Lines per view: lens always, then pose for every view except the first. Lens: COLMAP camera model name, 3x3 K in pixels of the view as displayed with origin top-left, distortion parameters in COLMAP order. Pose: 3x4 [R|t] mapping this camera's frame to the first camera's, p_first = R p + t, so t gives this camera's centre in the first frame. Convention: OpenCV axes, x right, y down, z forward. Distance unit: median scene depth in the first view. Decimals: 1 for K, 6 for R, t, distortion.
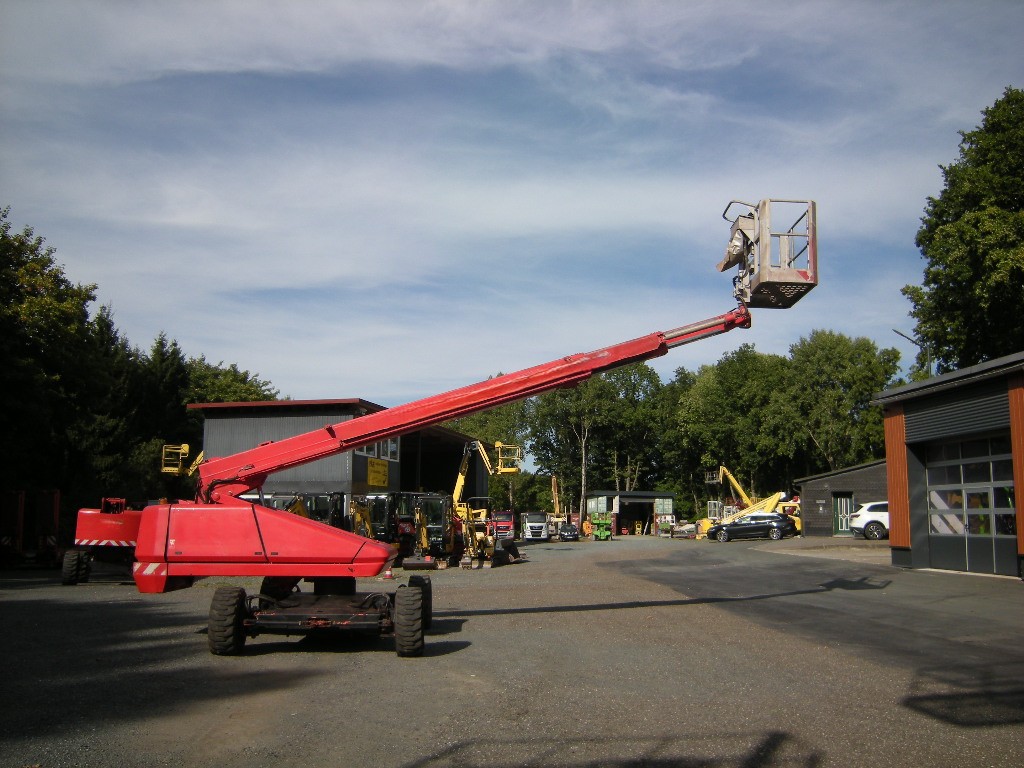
lens RADIAL K [[833.7, 0, 494.0], [0, 833.7, 383.6], [0, 0, 1]] dist [-0.108613, 0.016098]
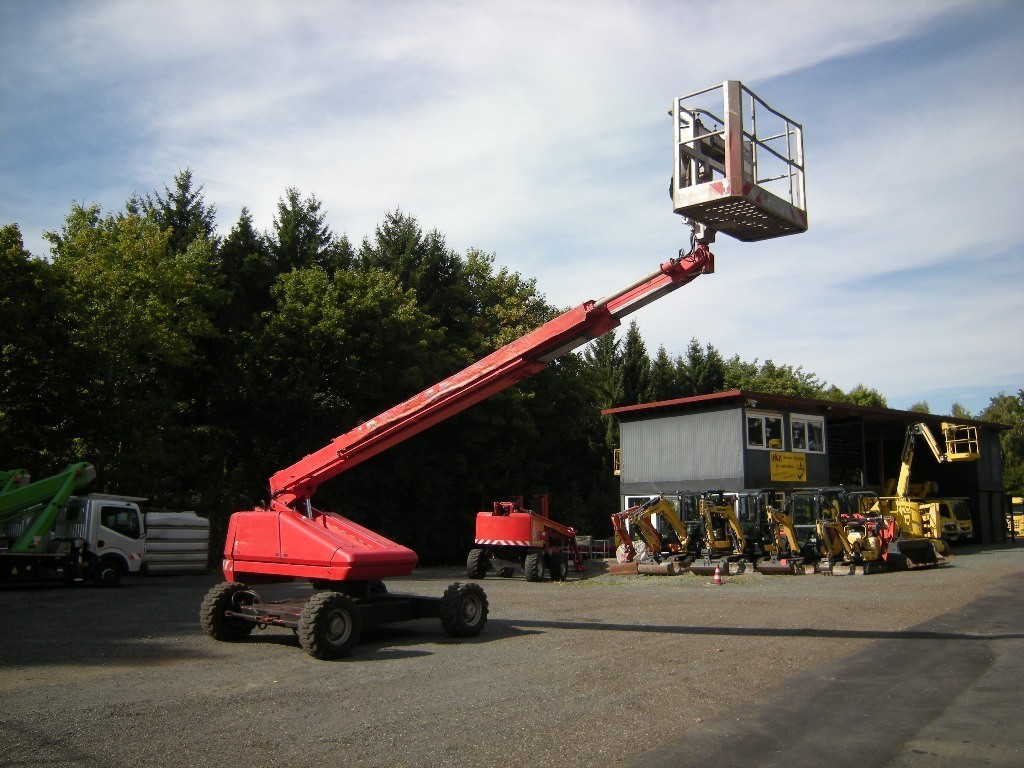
lens RADIAL K [[833.7, 0, 494.0], [0, 833.7, 383.6], [0, 0, 1]] dist [-0.108613, 0.016098]
pose [[0.754209, -0.100417, -0.648911, 0.205792], [0.102795, 0.994109, -0.034360, 0.012255], [0.648539, -0.040790, 0.760088, 0.095660]]
